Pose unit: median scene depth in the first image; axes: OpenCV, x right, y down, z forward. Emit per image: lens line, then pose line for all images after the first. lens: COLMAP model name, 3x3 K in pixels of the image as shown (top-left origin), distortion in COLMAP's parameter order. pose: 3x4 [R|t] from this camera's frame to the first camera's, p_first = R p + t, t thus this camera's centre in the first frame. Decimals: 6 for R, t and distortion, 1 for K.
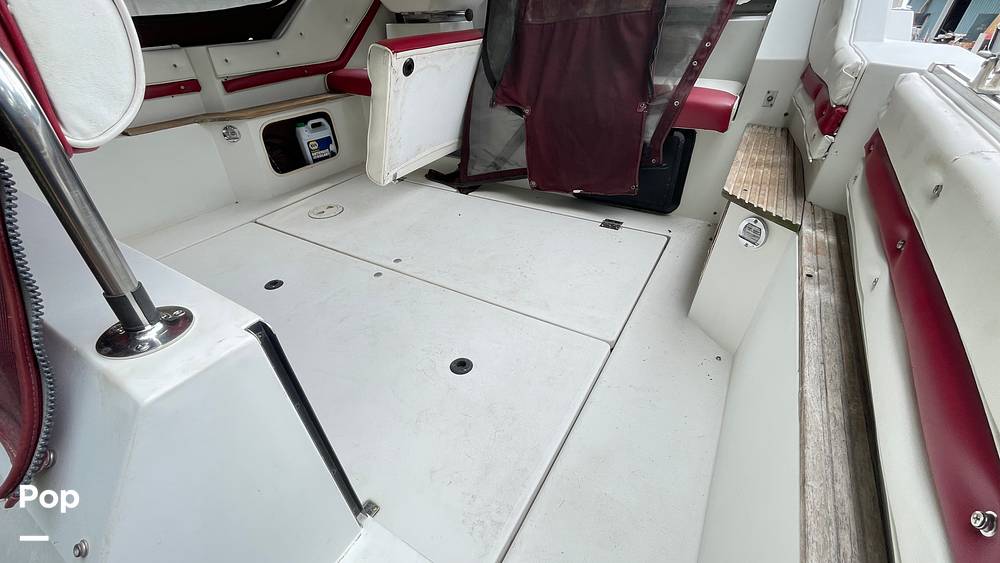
lens RADIAL K [[404.0, 0, 494.2], [0, 404.0, 288.1], [0, 0, 1]] dist [-0.004810, 0.001266]
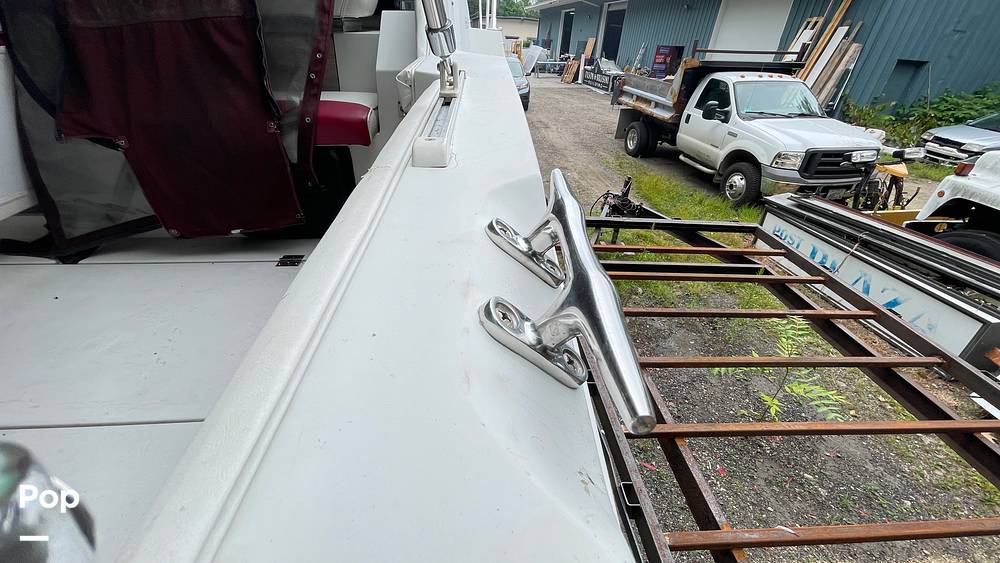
lens RADIAL K [[404.0, 0, 496.3], [0, 404.0, 286.3], [0, 0, 1]] dist [-0.004810, 0.001266]
pose [[0.821299, -0.271751, 0.501617, 0.204107], [0.288765, 0.956328, 0.045294, -0.017670], [-0.492019, 0.107649, 0.863903, 0.044157]]
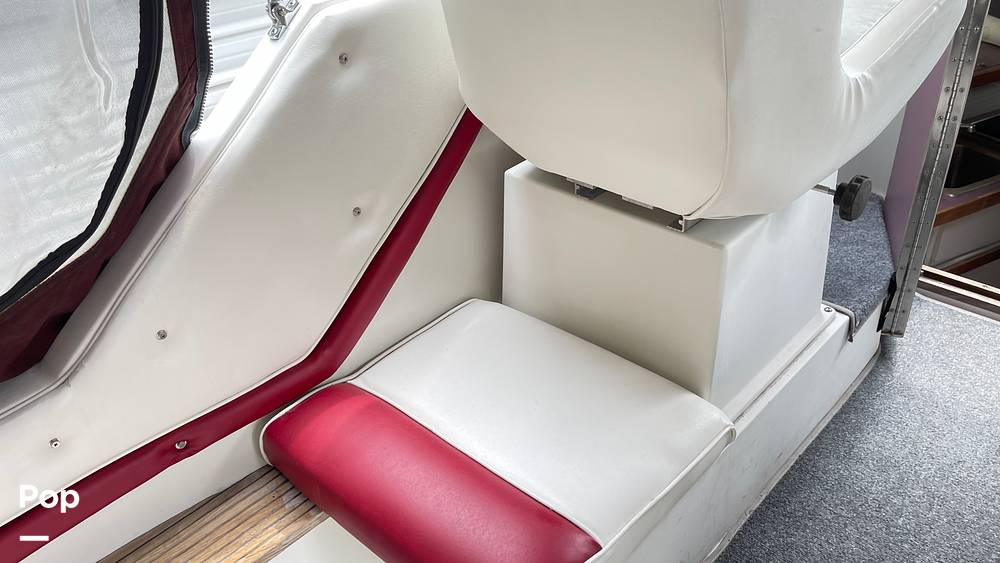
lens RADIAL K [[750.5, 0, 503.7], [0, 750.5, 283.3], [0, 0, 1]] dist [0.062502, -0.082669]
pose [[0.977207, 0.080393, -0.196477, -0.229307], [-0.081702, 0.996656, 0.001448, -0.822720], [0.195937, 0.014638, 0.980507, 0.713272]]
